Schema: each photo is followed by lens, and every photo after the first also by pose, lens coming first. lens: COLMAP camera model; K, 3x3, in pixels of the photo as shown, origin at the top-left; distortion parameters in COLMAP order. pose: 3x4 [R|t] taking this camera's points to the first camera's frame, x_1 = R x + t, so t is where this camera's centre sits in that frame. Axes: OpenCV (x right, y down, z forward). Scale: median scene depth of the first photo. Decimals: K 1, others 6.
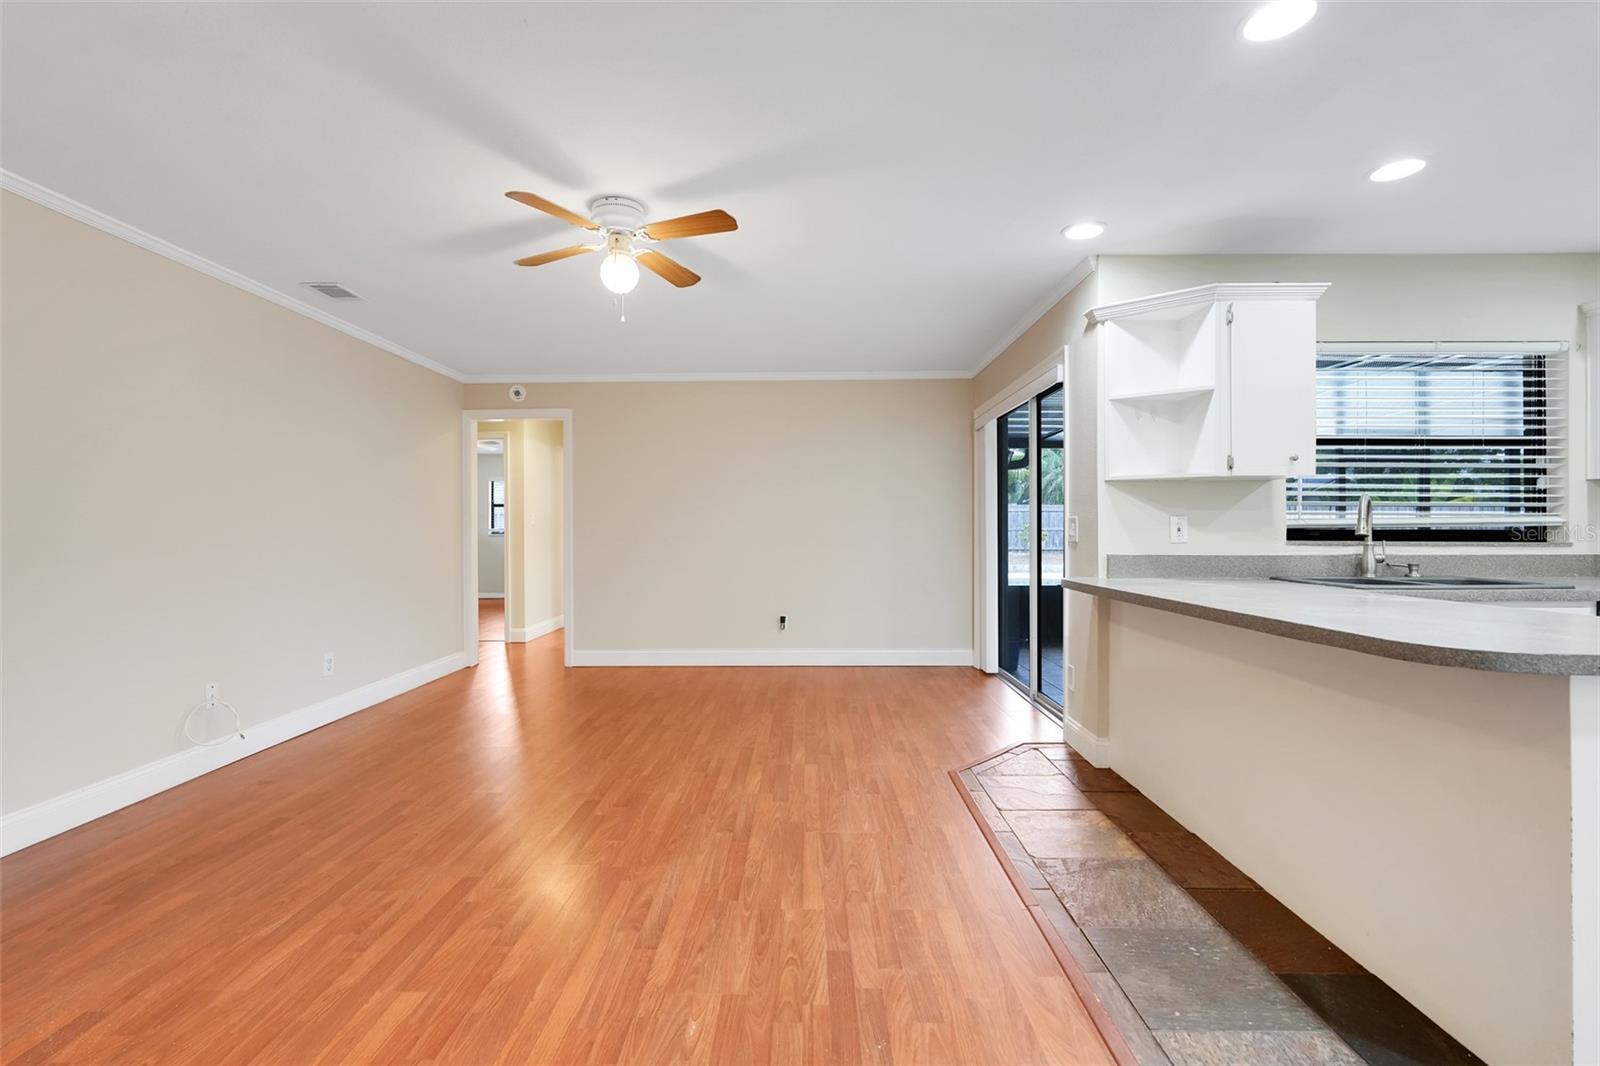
lens RADIAL K [[706.4, 0, 803.2], [0, 706.4, 533.9], [0, 0, 1]] dist [-0.000250, 0.000672]
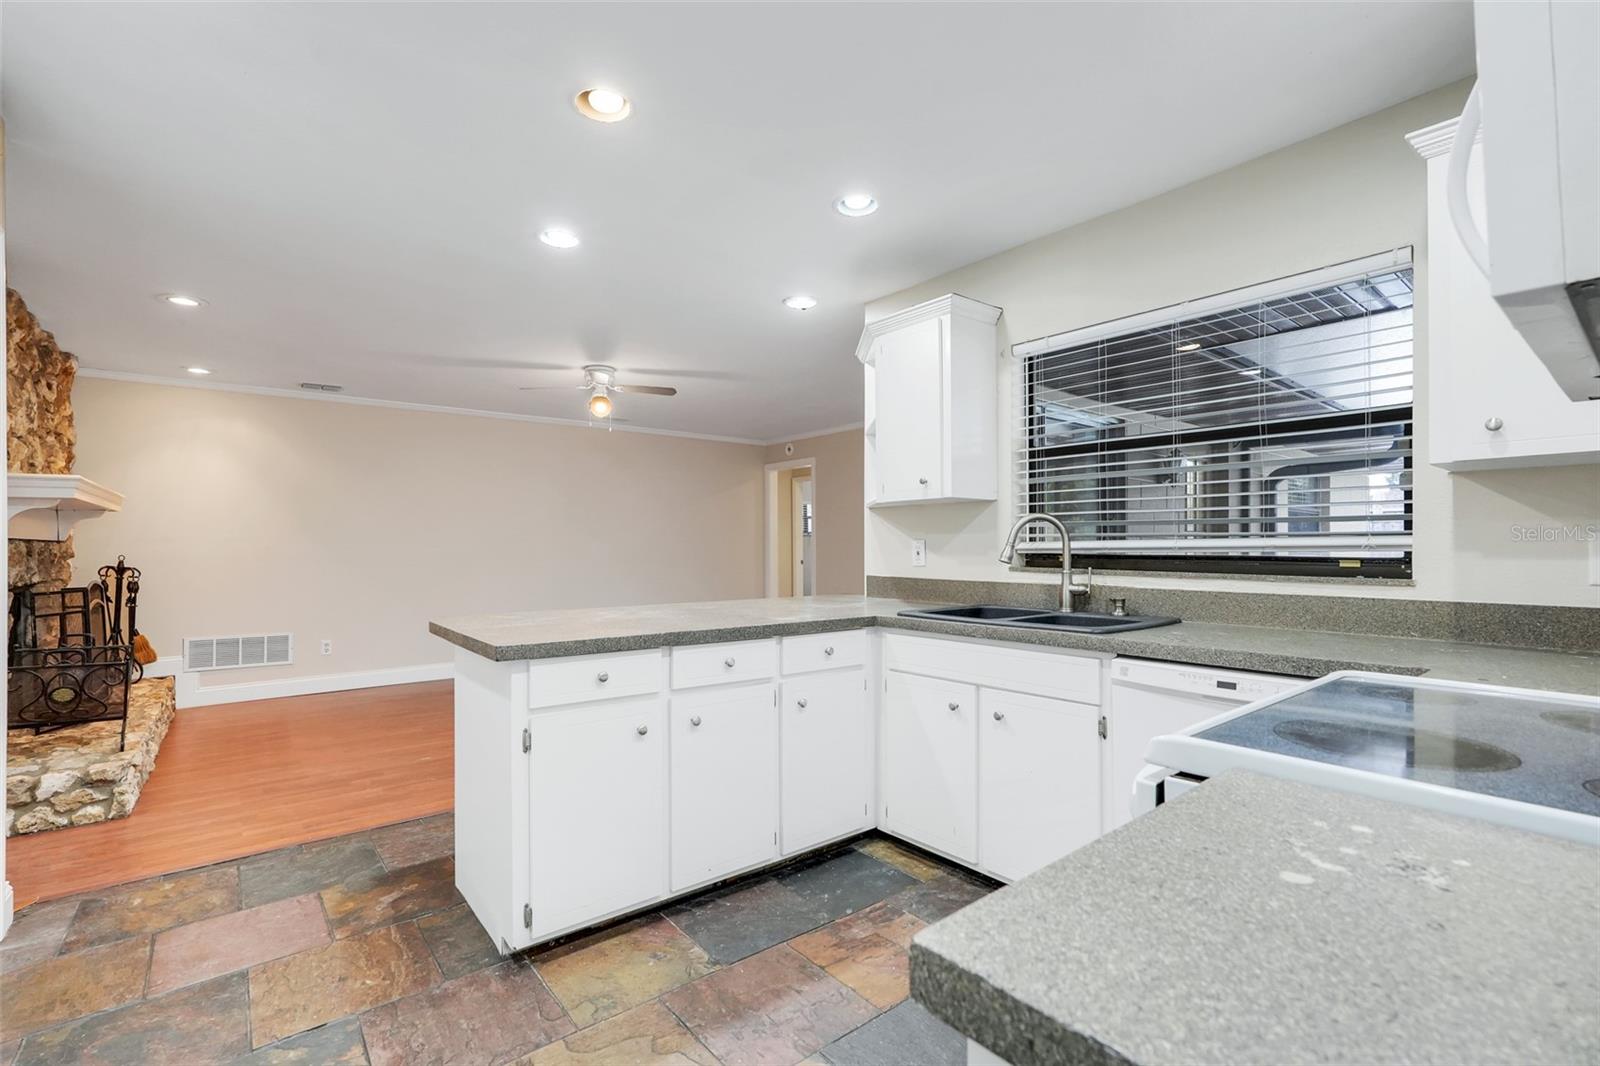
lens RADIAL K [[728.2, 0, 800.0], [0, 728.2, 533.0], [0, 0, 1]] dist [0.000110, 0.000156]
pose [[0.640115, -0.011852, -0.768187, 1.234697], [-0.007613, 0.999734, -0.021768, -0.010391], [0.768241, 0.019782, 0.639855, 0.202756]]
